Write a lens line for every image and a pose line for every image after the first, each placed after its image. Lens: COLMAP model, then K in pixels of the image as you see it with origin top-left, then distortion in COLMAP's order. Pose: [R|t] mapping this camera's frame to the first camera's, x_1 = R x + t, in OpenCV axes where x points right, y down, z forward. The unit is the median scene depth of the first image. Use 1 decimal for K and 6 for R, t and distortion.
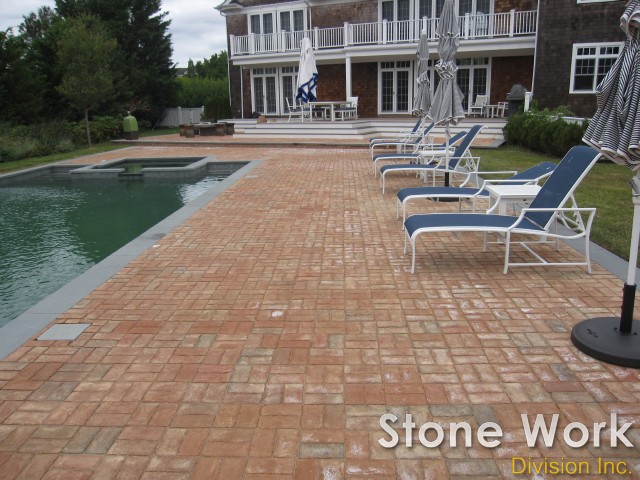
lens RADIAL K [[529.3, 0, 321.8], [0, 529.3, 239.1], [0, 0, 1]] dist [-0.082878, 0.044591]
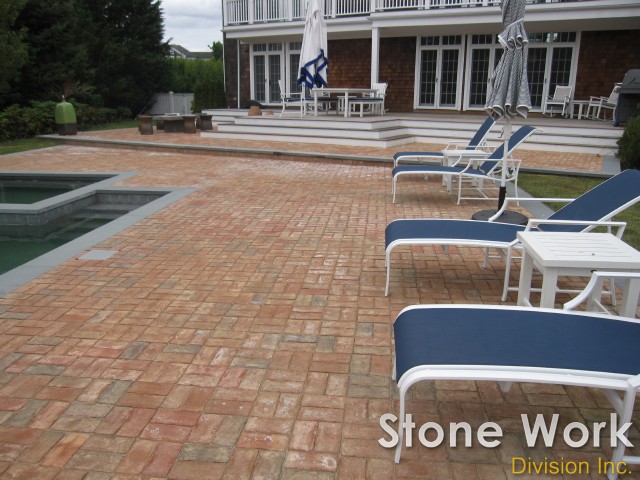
lens RADIAL K [[529.3, 0, 321.8], [0, 529.3, 239.1], [0, 0, 1]] dist [-0.082878, 0.044591]
pose [[0.997189, 0.043515, -0.061001, 0.033212], [-0.042380, 0.998906, 0.019777, -0.067864], [0.061795, -0.017136, 0.997942, 0.273460]]
